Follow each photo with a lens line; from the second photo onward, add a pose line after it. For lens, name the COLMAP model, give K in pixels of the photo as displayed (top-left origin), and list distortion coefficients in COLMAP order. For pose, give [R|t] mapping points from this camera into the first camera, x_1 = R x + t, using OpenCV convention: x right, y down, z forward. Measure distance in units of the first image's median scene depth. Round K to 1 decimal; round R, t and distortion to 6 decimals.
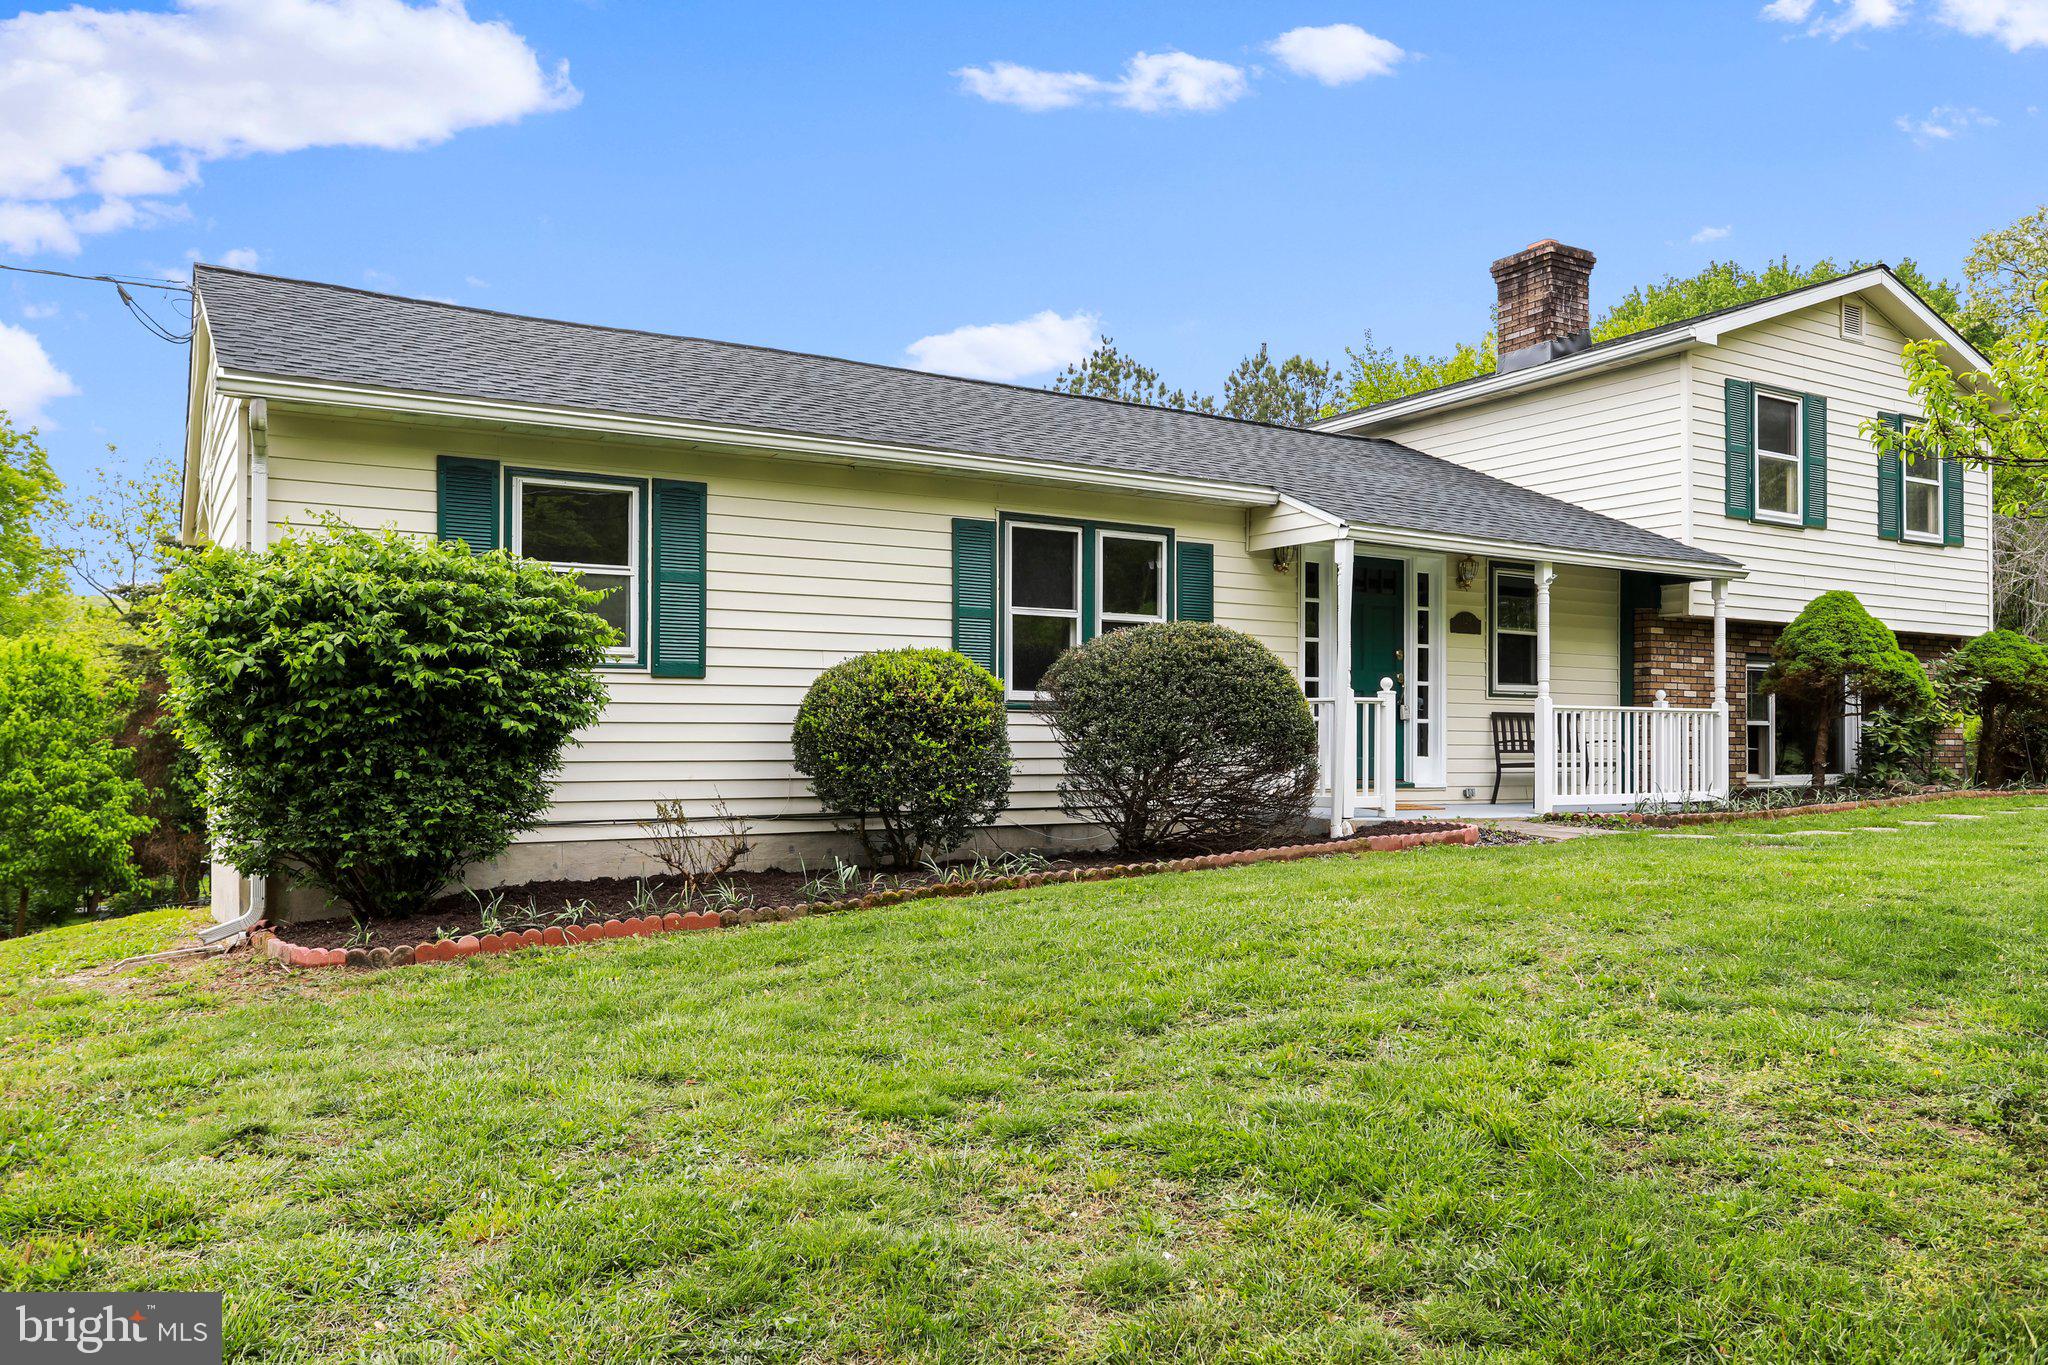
lens RADIAL K [[1506.7, 0, 1024.0], [0, 1506.7, 682.5], [0, 0, 1]] dist [-0.004926, 0.000637]
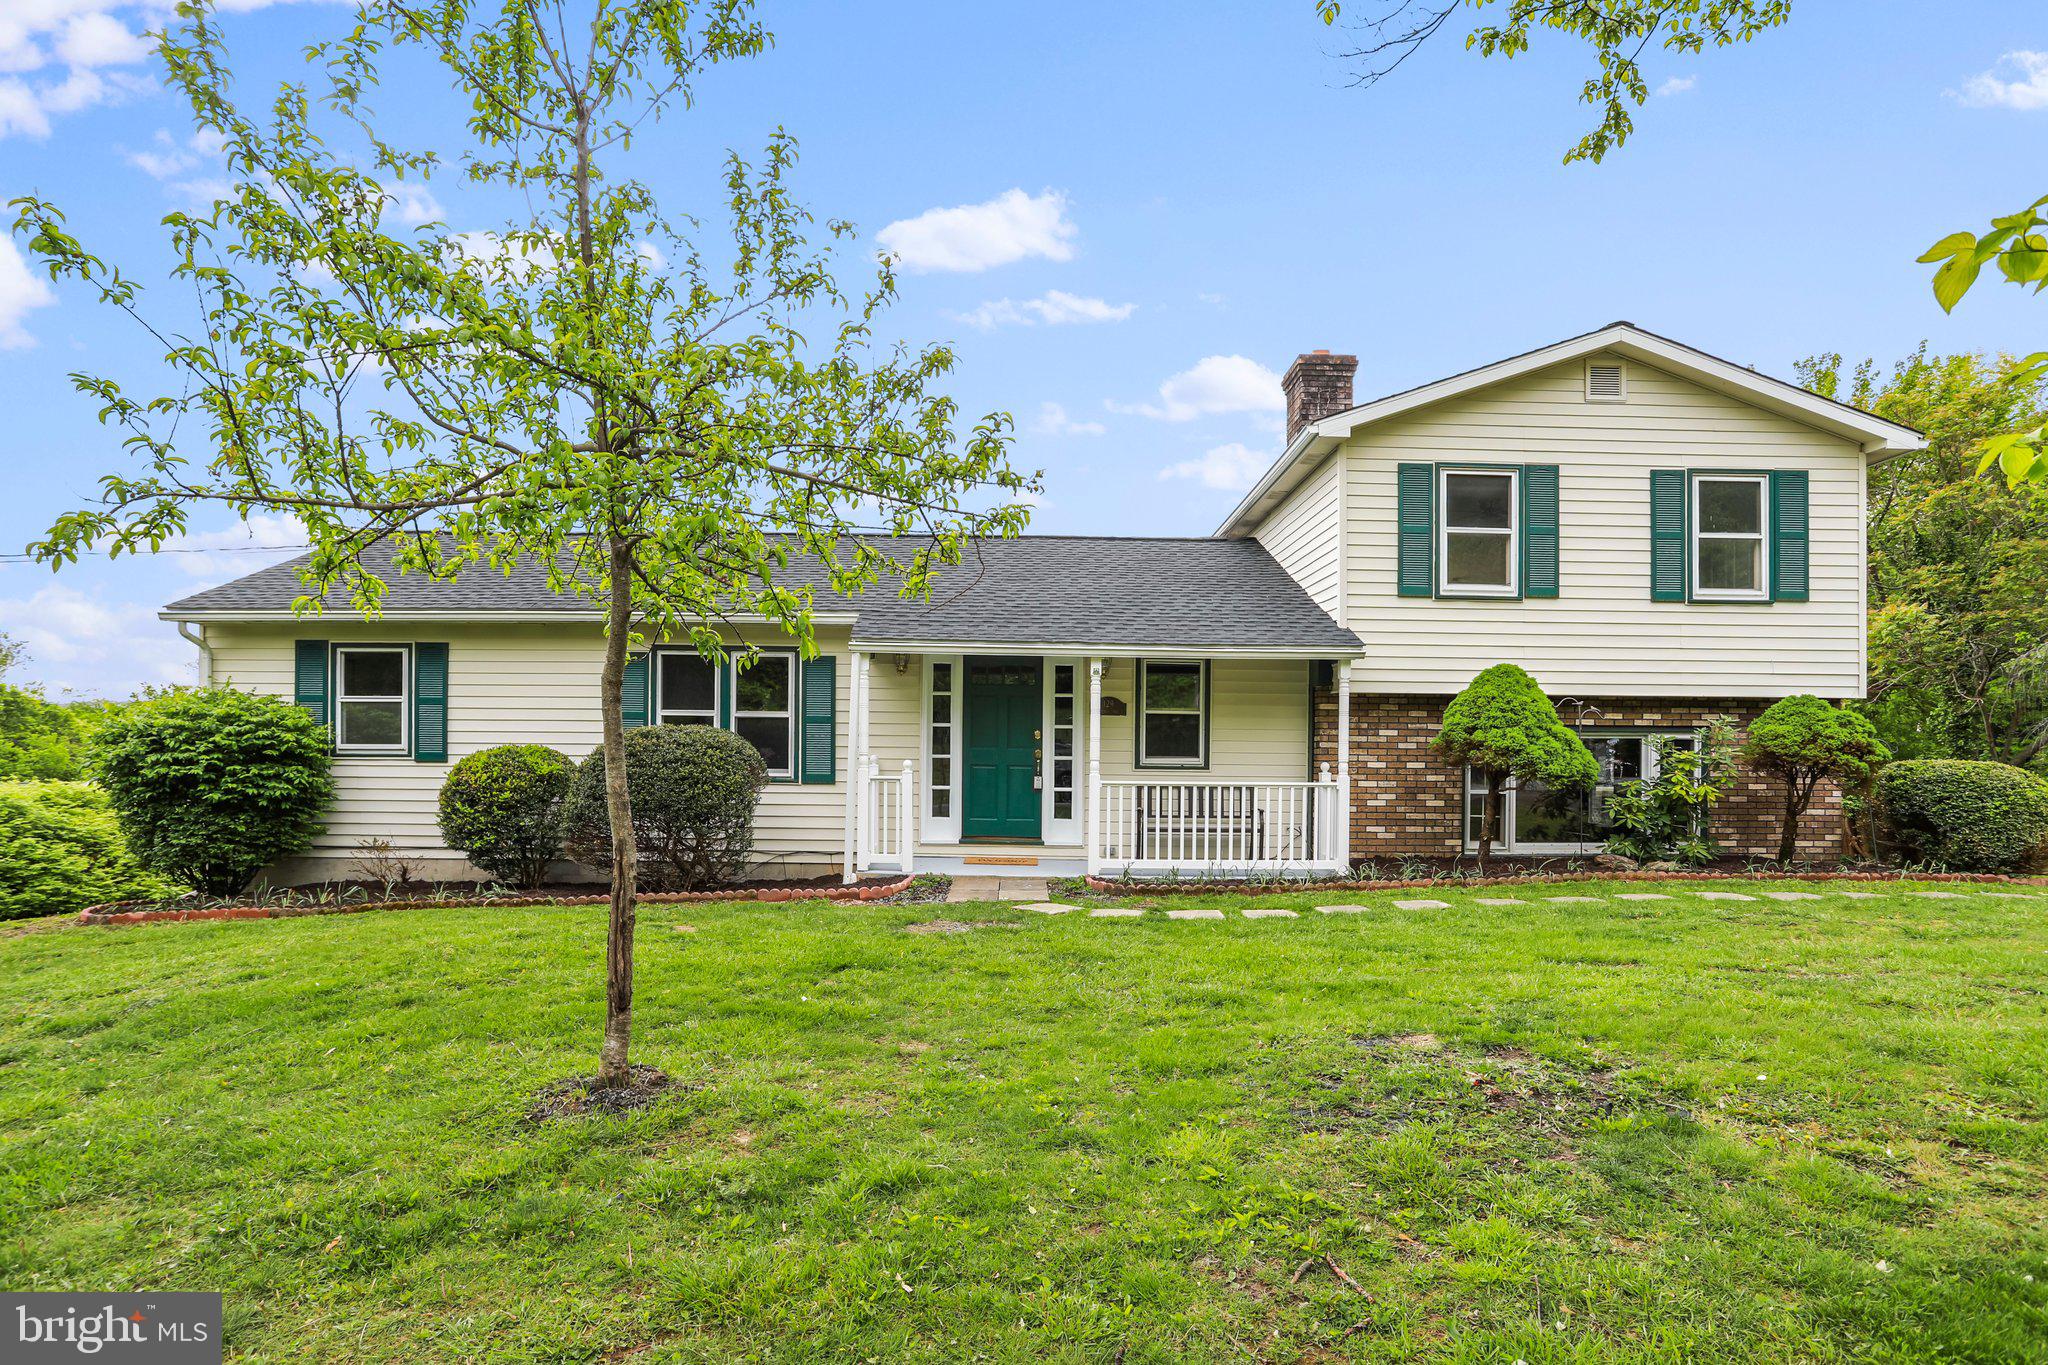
lens RADIAL K [[1149.9, 0, 1024.0], [0, 1149.9, 682.5], [0, 0, 1]] dist [-0.047701, 0.000451]
pose [[0.851419, -0.025483, -0.523867, 0.705090], [0.013682, 0.999558, -0.026386, -0.035053], [0.524308, 0.015298, 0.851391, 0.202642]]
